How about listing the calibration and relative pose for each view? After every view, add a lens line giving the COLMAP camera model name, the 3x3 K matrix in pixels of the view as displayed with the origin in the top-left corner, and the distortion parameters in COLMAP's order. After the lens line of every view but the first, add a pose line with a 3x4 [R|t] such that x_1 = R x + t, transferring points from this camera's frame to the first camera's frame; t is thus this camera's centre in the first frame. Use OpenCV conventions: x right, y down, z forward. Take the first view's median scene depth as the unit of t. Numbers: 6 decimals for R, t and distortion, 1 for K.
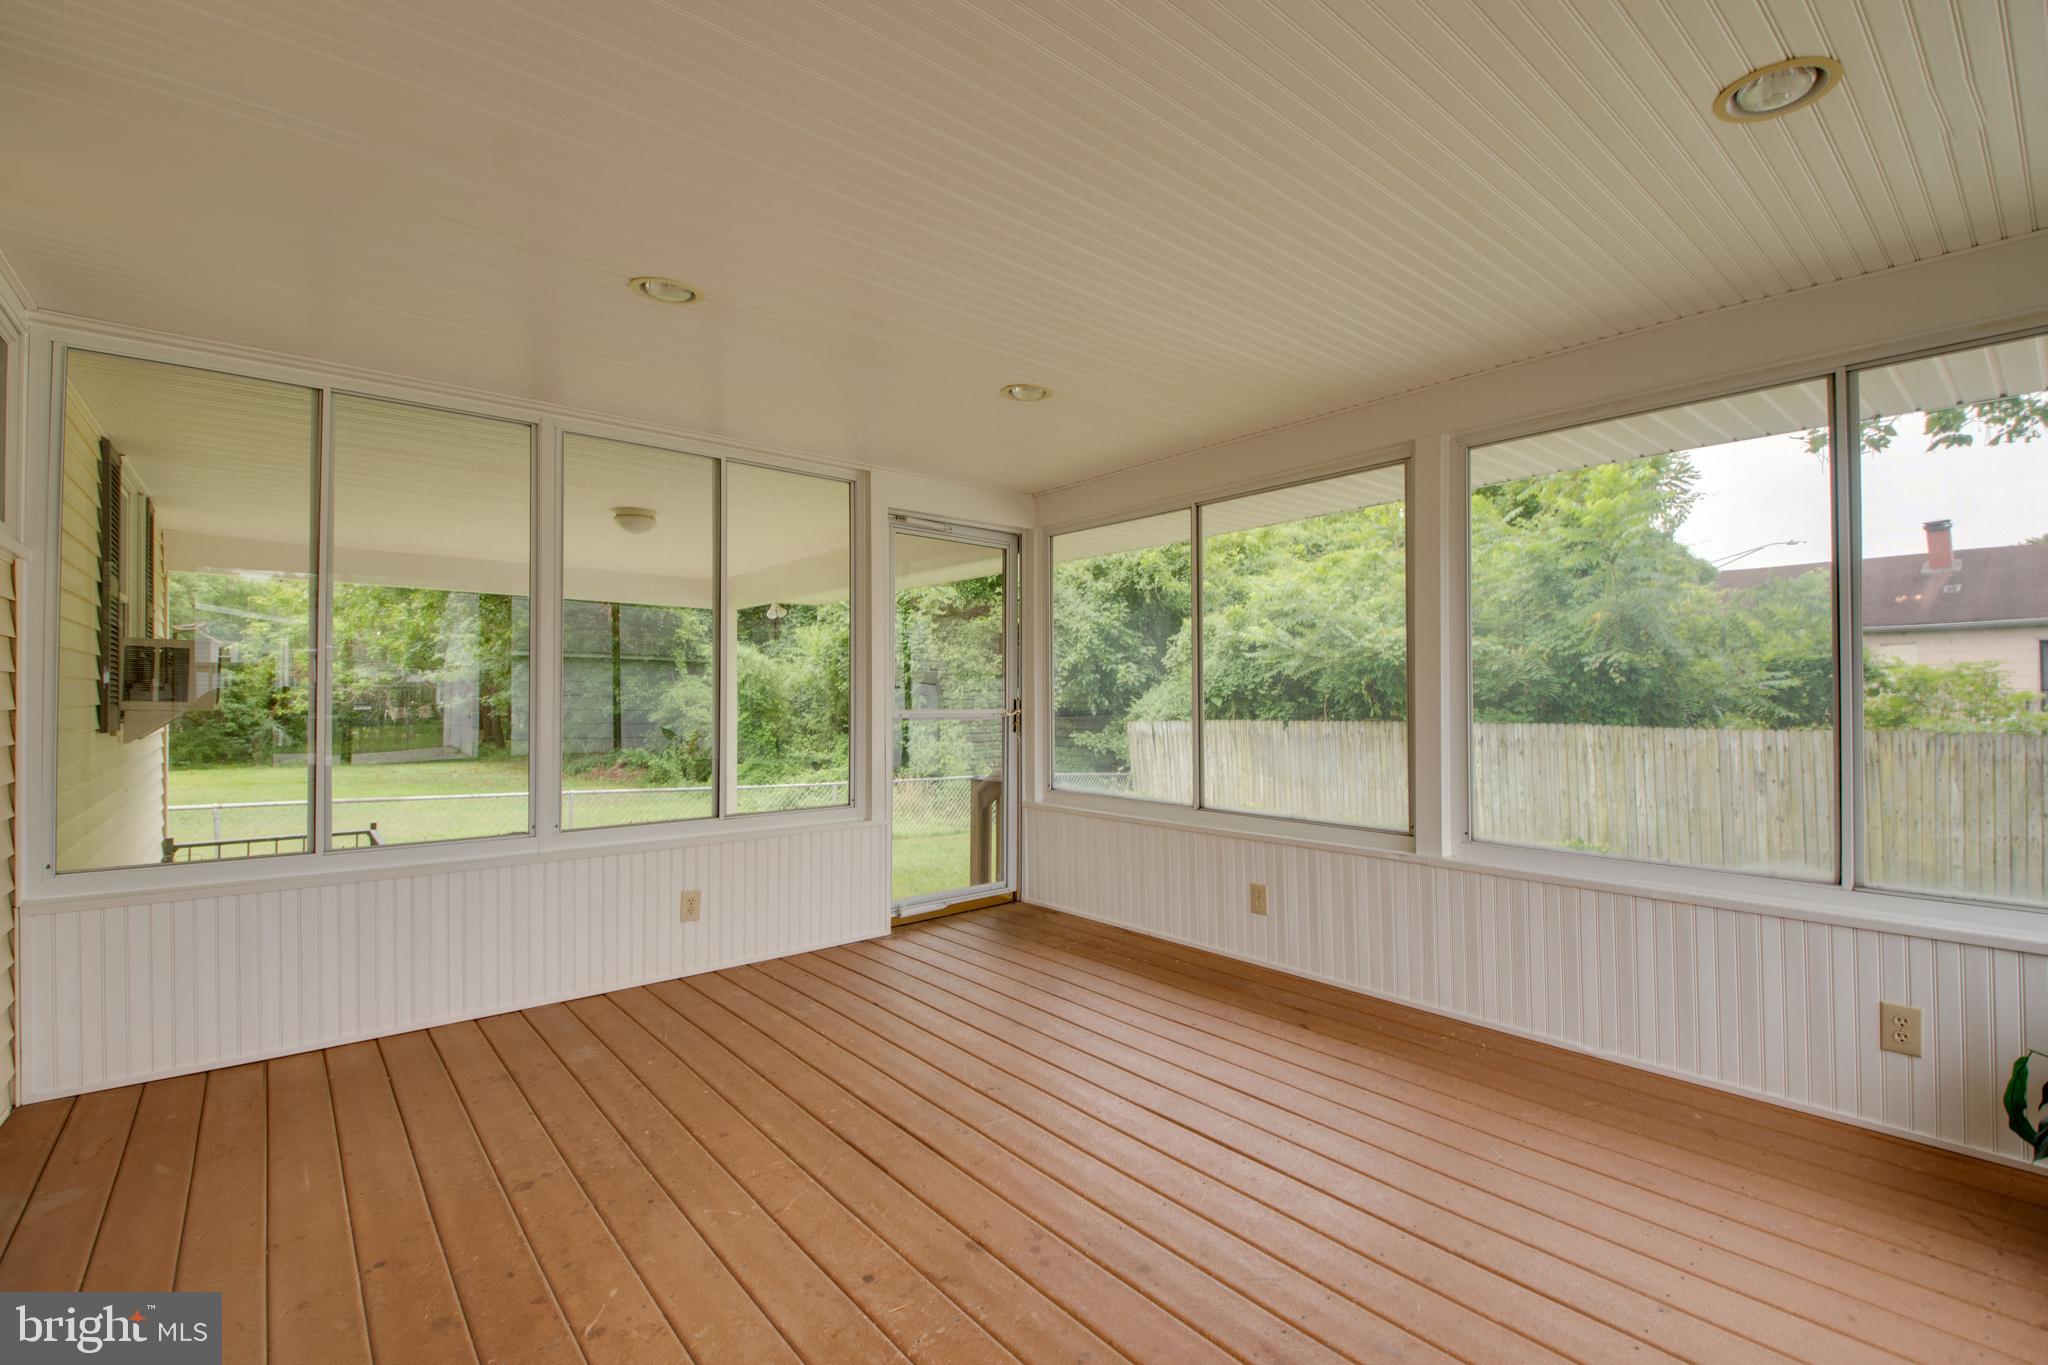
lens RADIAL K [[893.6, 0, 1031.3], [0, 893.6, 671.7], [0, 0, 1]] dist [0.001325, -0.000573]
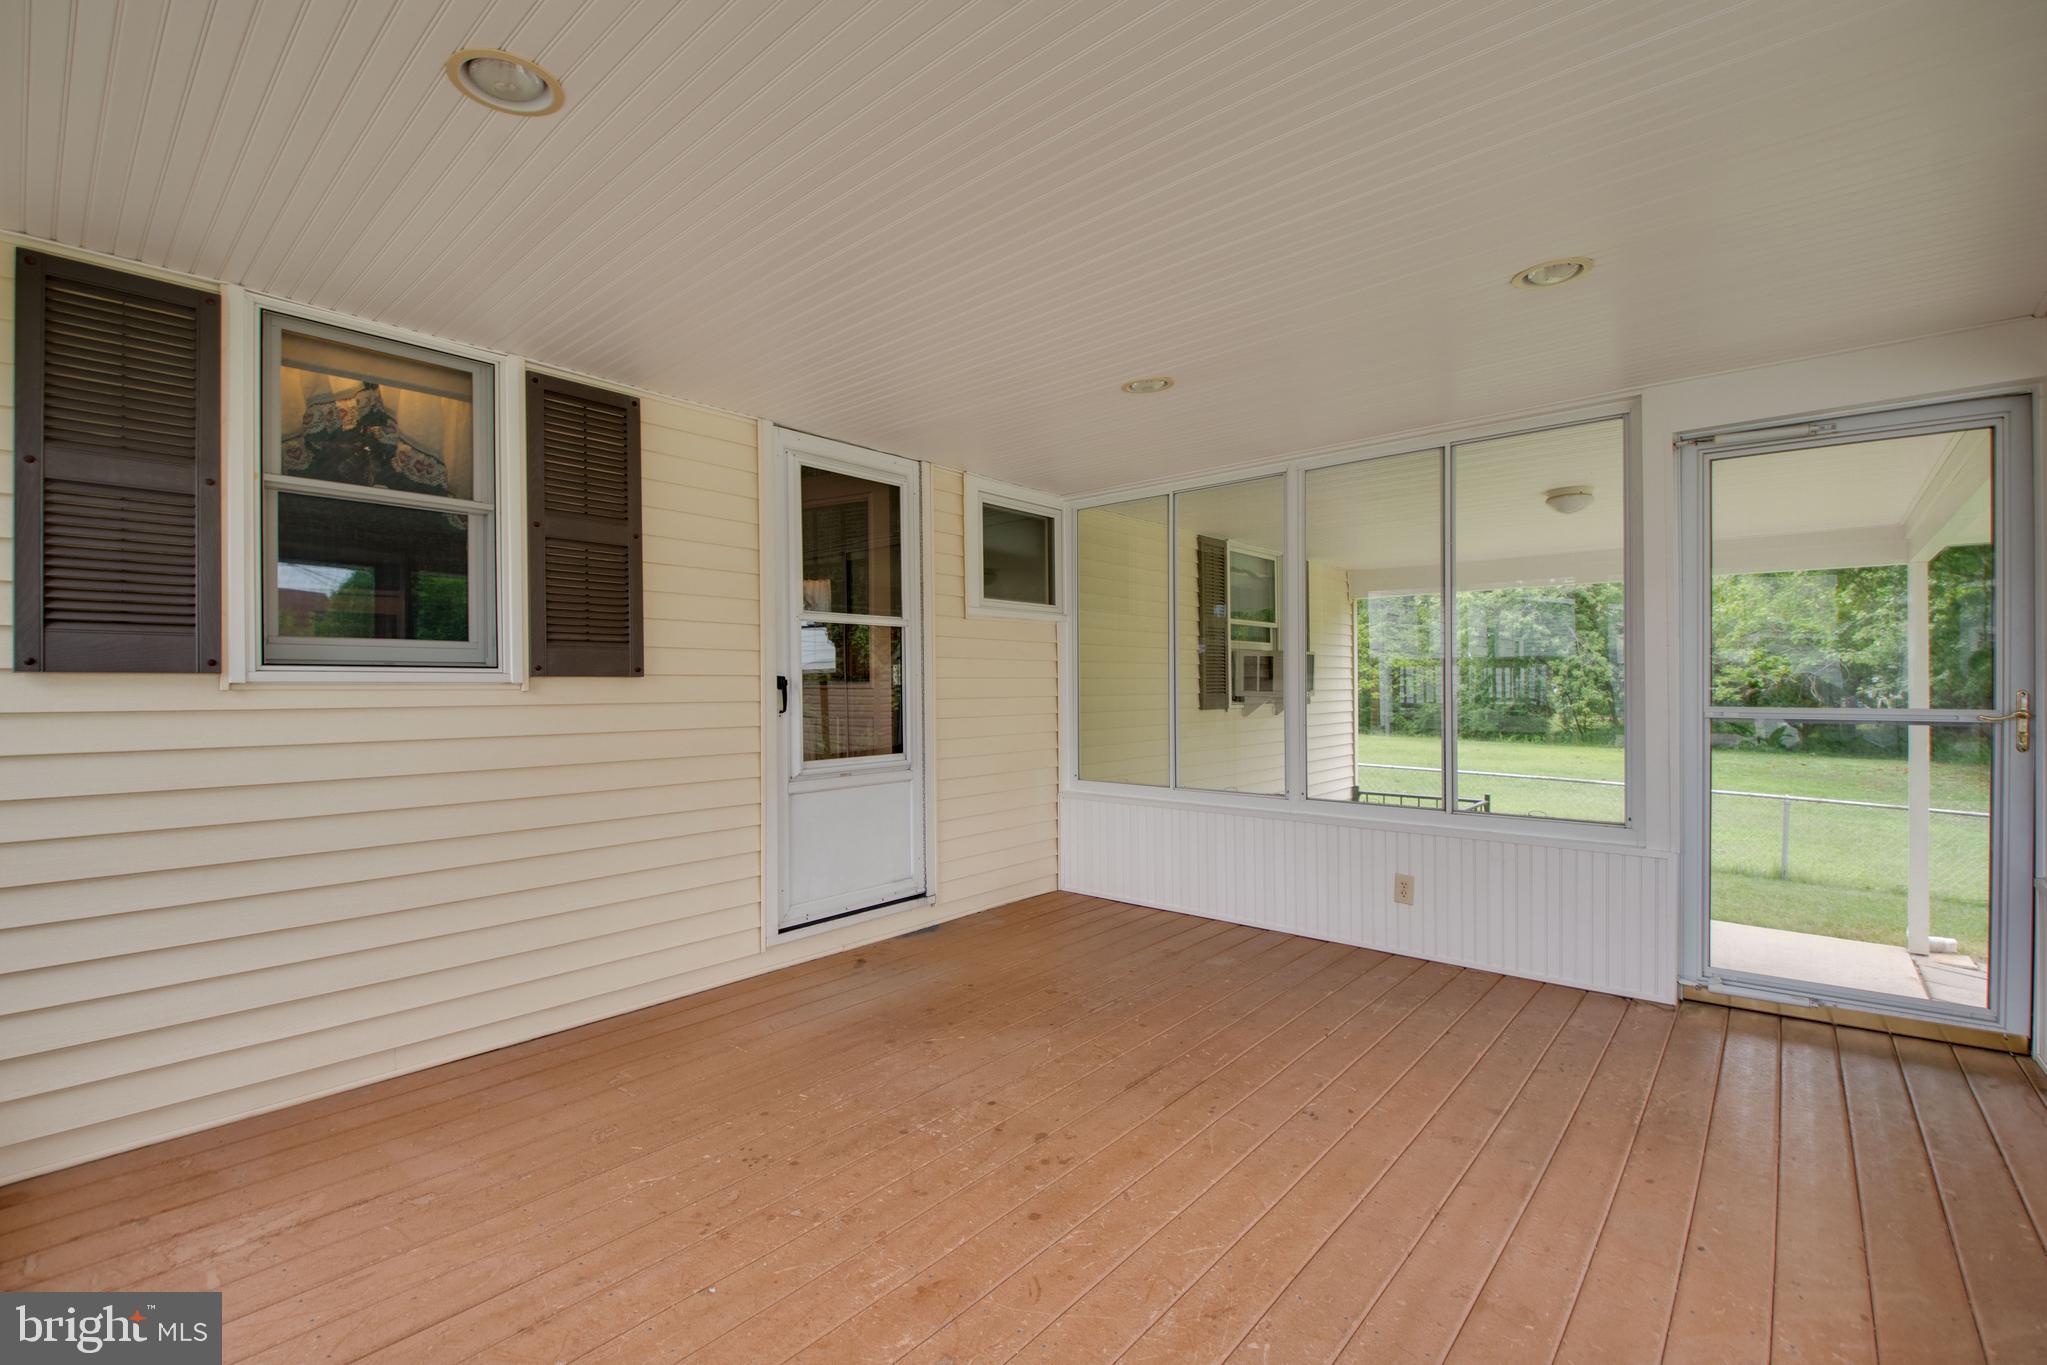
lens RADIAL K [[893.1, 0, 1031.7], [0, 893.1, 695.0], [0, 0, 1]] dist [0.001325, -0.000573]
pose [[0.147363, 0.008972, -0.989042, 0.501905], [0.031557, 0.999407, 0.013768, 0.006288], [0.988579, -0.033240, 0.146992, 0.363929]]
